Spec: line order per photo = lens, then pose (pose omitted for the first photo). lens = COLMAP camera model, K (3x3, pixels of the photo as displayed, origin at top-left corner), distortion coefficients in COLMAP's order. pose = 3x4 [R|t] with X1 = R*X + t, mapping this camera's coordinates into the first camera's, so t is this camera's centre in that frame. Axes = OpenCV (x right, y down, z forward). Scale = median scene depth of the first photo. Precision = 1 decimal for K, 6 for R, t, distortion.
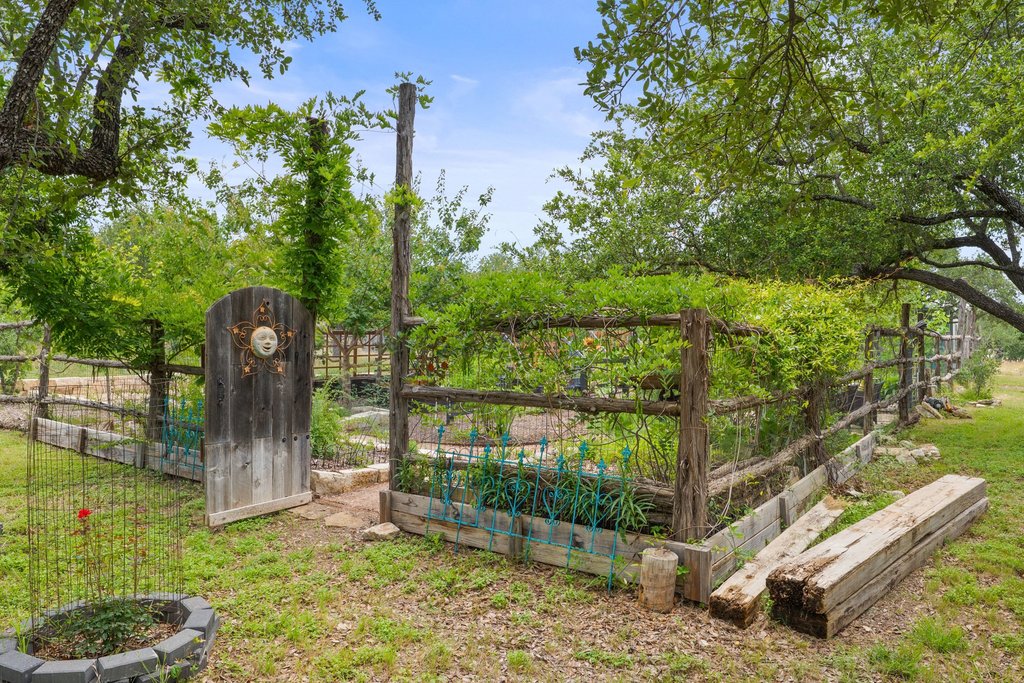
lens RADIAL K [[529.9, 0, 512.0], [0, 529.9, 341.5], [0, 0, 1]] dist [0.002407, 0.000398]
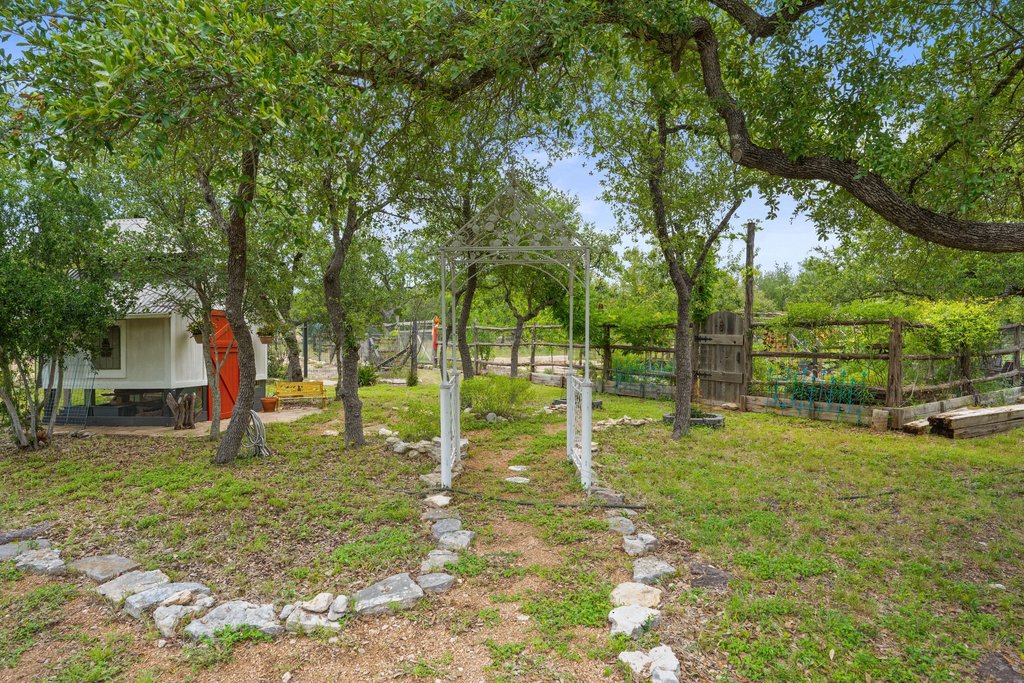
lens RADIAL K [[529.9, 0, 512.0], [0, 529.9, 341.5], [0, 0, 1]] dist [0.002407, 0.000398]
pose [[0.960207, -0.004028, -0.279260, -0.649252], [0.001278, 0.999949, -0.010027, 0.071927], [0.279286, 0.009271, 0.960163, -1.787148]]
